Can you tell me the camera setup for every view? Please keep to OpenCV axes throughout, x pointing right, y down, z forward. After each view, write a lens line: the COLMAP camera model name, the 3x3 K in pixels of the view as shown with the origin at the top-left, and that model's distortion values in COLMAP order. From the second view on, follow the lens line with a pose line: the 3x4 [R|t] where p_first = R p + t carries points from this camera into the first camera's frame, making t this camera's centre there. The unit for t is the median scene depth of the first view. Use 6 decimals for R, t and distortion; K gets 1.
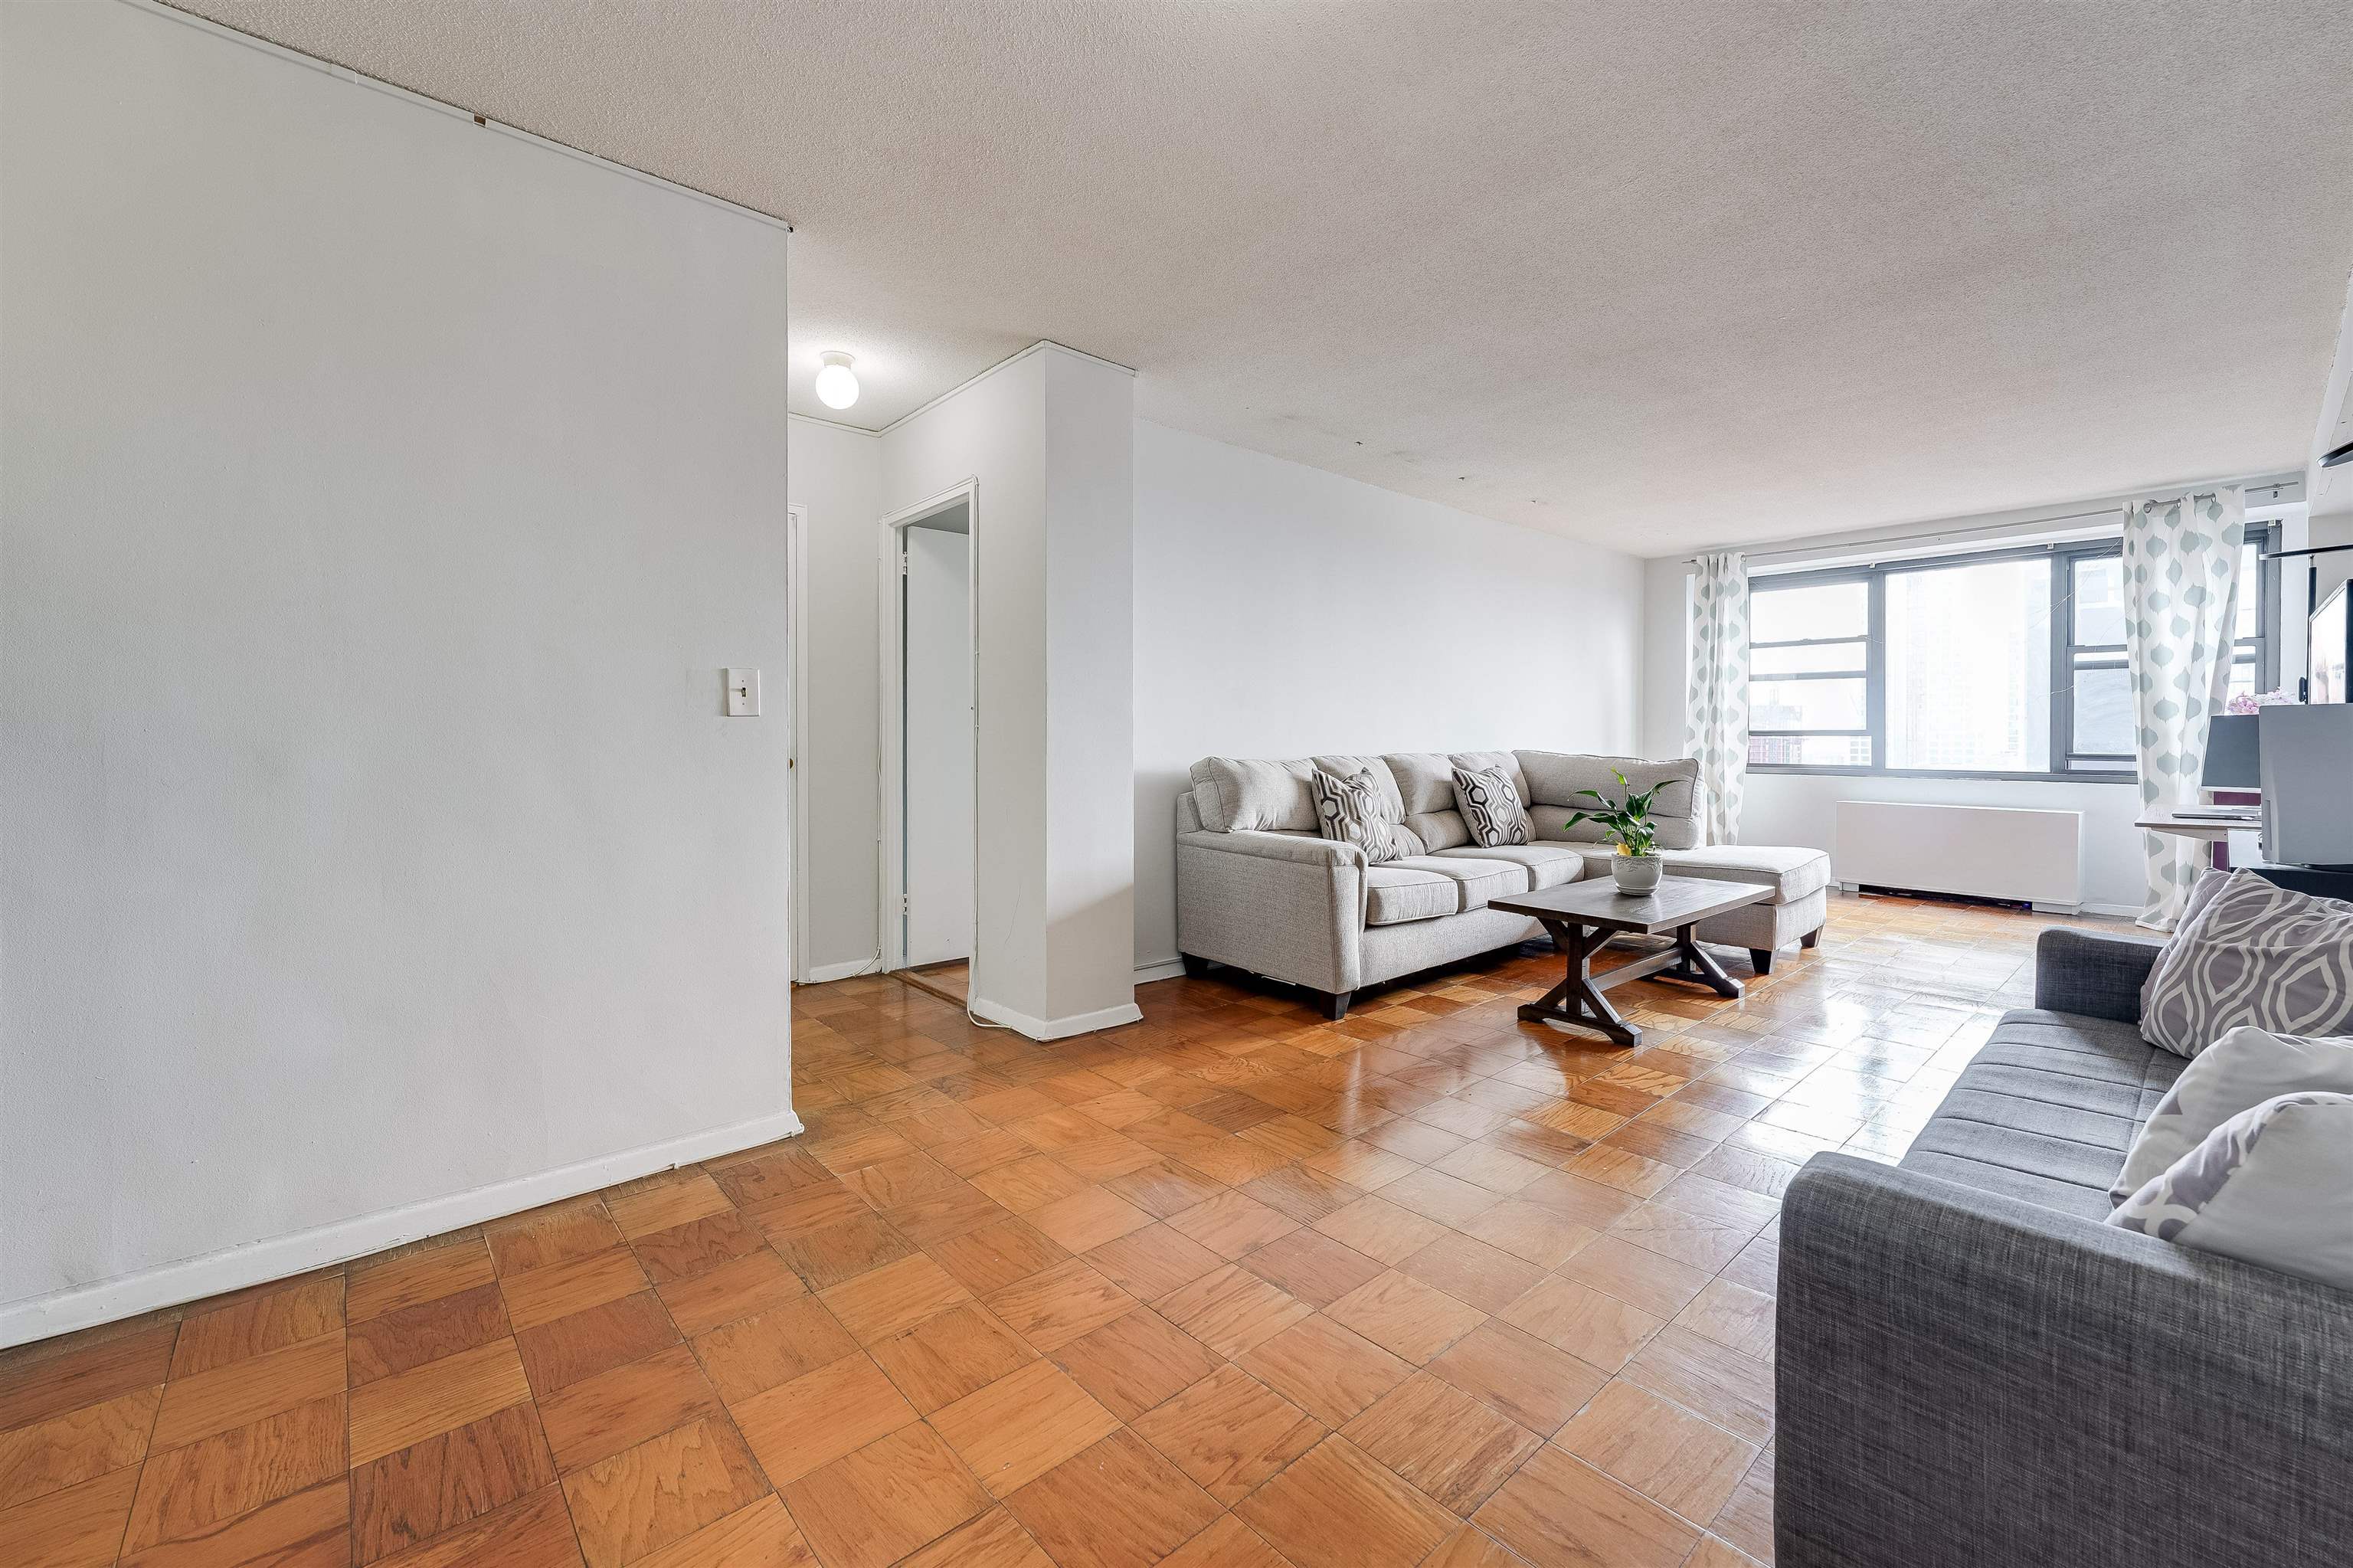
lens RADIAL K [[961.8, 0, 1191.4], [0, 961.8, 741.5], [0, 0, 1]] dist [-0.009976, 0.000390]
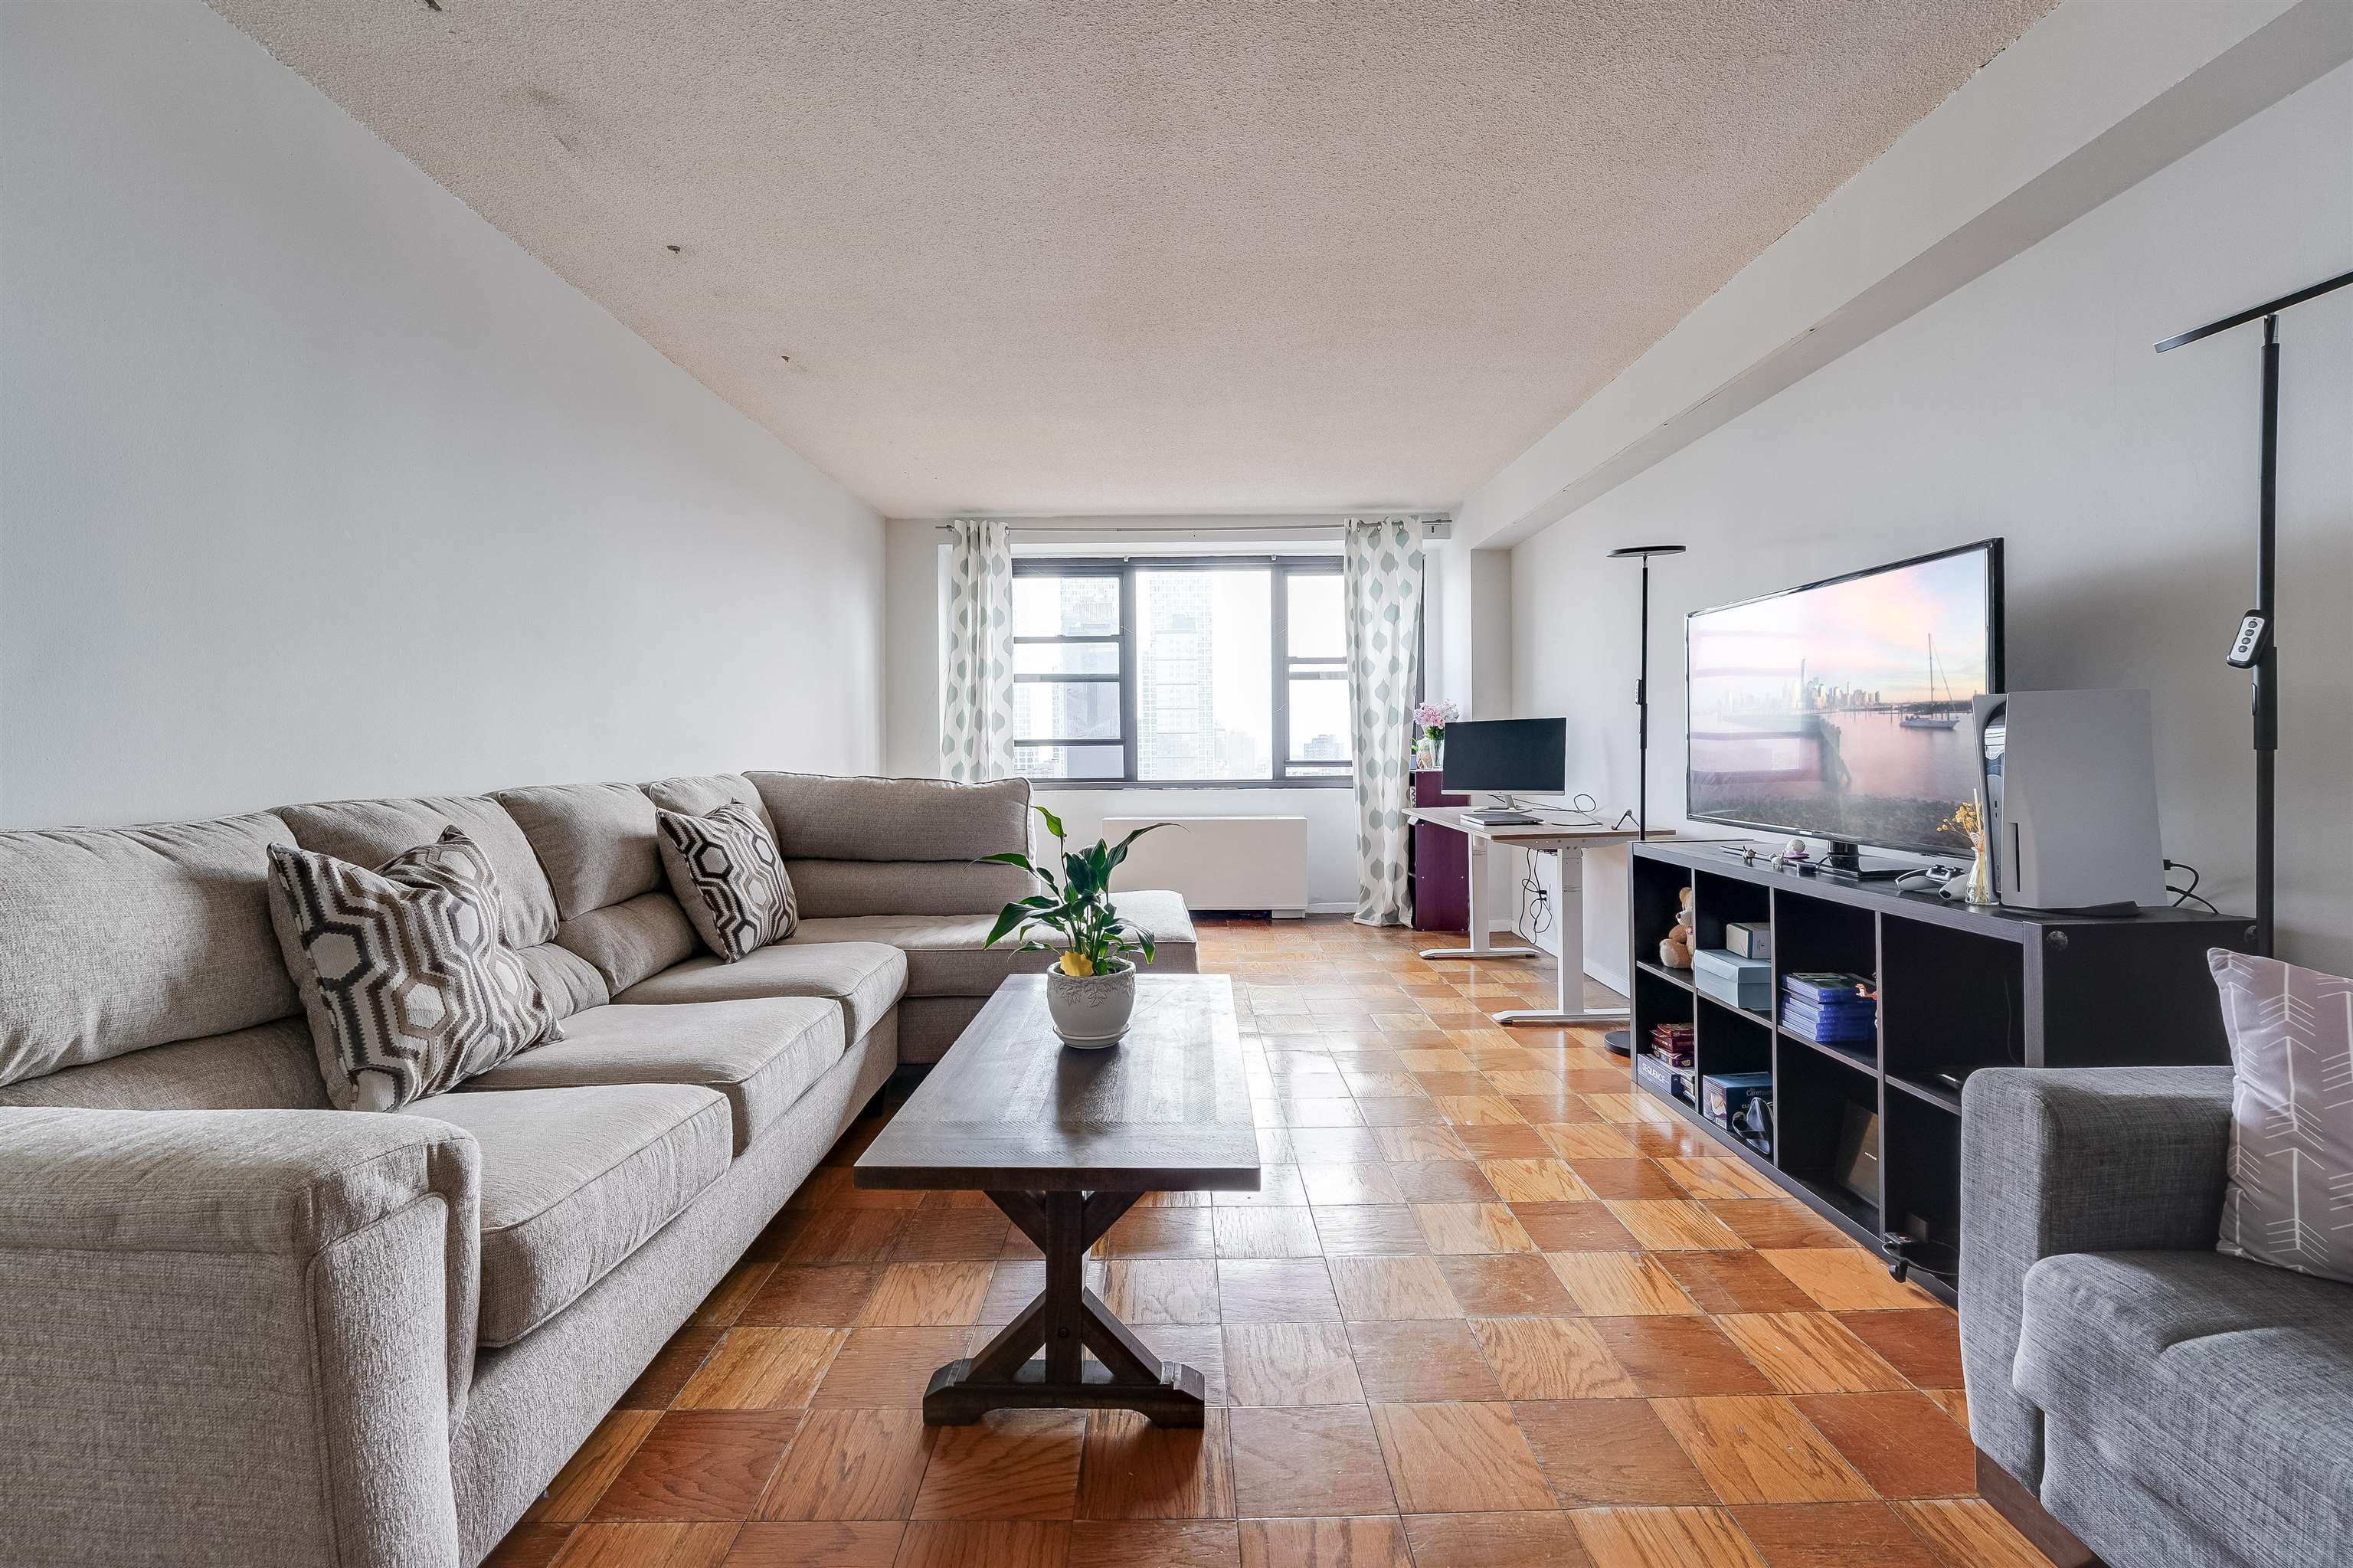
lens RADIAL K [[960.1, 0, 1178.2], [0, 960.1, 751.0], [0, 0, 1]] dist [-0.010574, 0.000227]
pose [[0.667263, -0.010468, 0.744748, 0.087821], [0.013850, 0.999903, 0.001646, -0.001668], [-0.744693, 0.009217, 0.667343, 0.516887]]
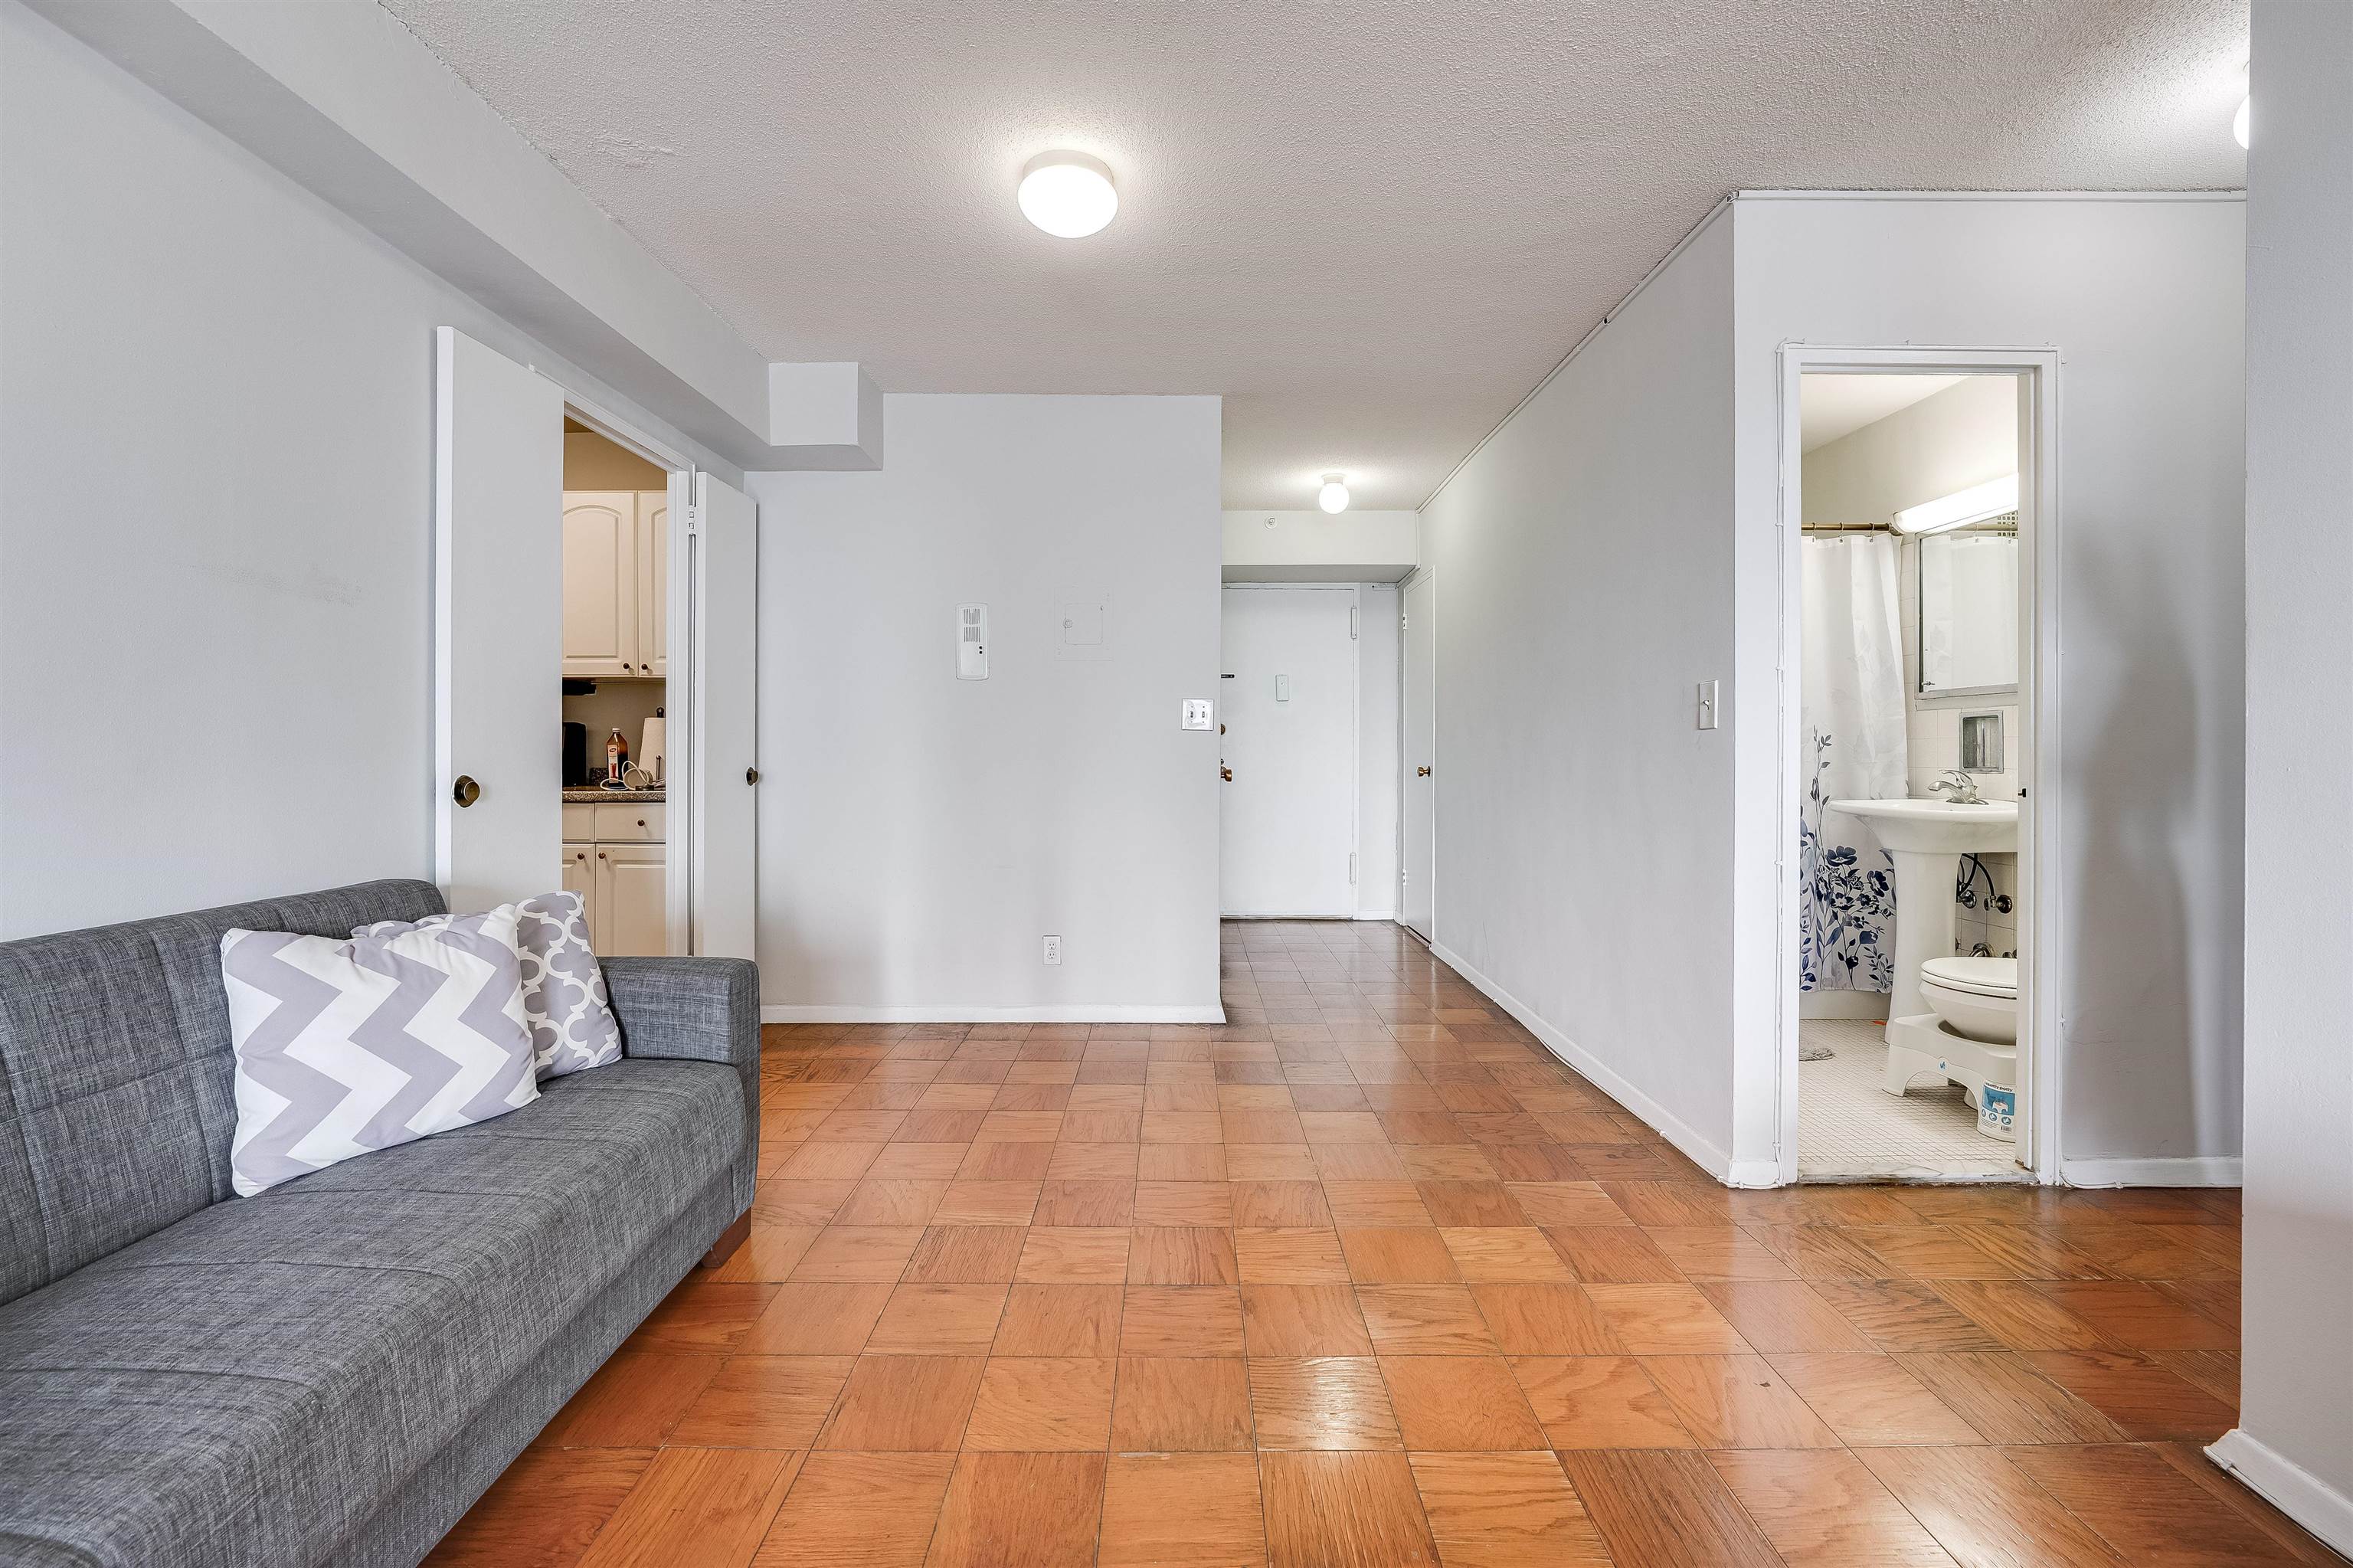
lens RADIAL K [[960.1, 0, 1178.2], [0, 960.1, 751.0], [0, 0, 1]] dist [-0.010574, 0.000227]
pose [[-0.672456, -0.002173, -0.740134, 0.348787], [-0.007820, 0.999961, 0.004169, -0.002438], [0.740096, 0.008592, -0.672446, 0.693088]]
